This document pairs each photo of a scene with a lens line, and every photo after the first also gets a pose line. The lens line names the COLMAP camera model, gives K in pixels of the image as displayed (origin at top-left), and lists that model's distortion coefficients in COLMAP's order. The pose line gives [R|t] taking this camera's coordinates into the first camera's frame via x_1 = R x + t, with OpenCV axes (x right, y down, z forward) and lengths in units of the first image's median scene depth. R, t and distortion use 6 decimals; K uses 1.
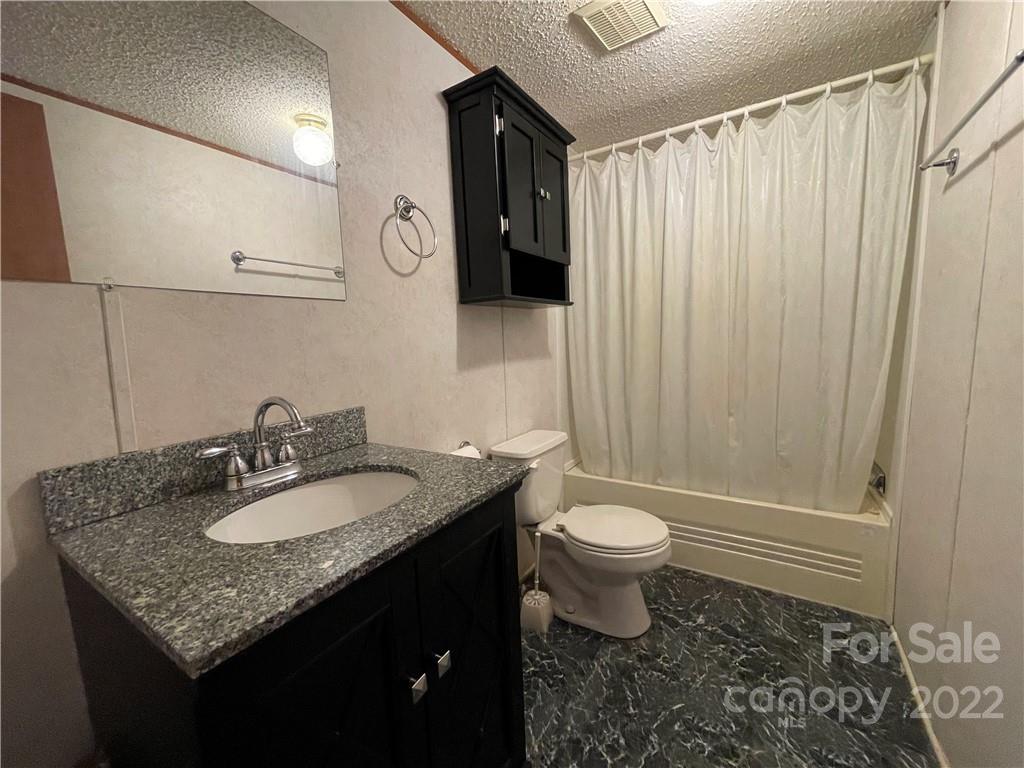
lens RADIAL K [[408.6, 0, 513.8], [0, 408.6, 387.8], [0, 0, 1]] dist [-0.006298, 0.000356]
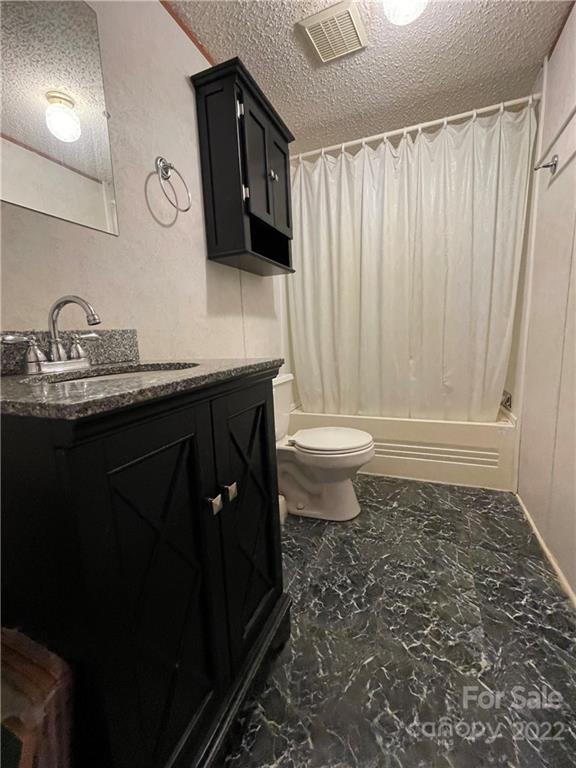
lens RADIAL K [[333.1, 0, 289.6], [0, 333.1, 385.1], [0, 0, 1]] dist [-0.006218, -0.000536]
pose [[0.984097, -0.029181, 0.175216, -0.077934], [0.025200, 0.999372, 0.024903, 0.149154], [-0.175833, -0.020092, 0.984215, -0.025676]]
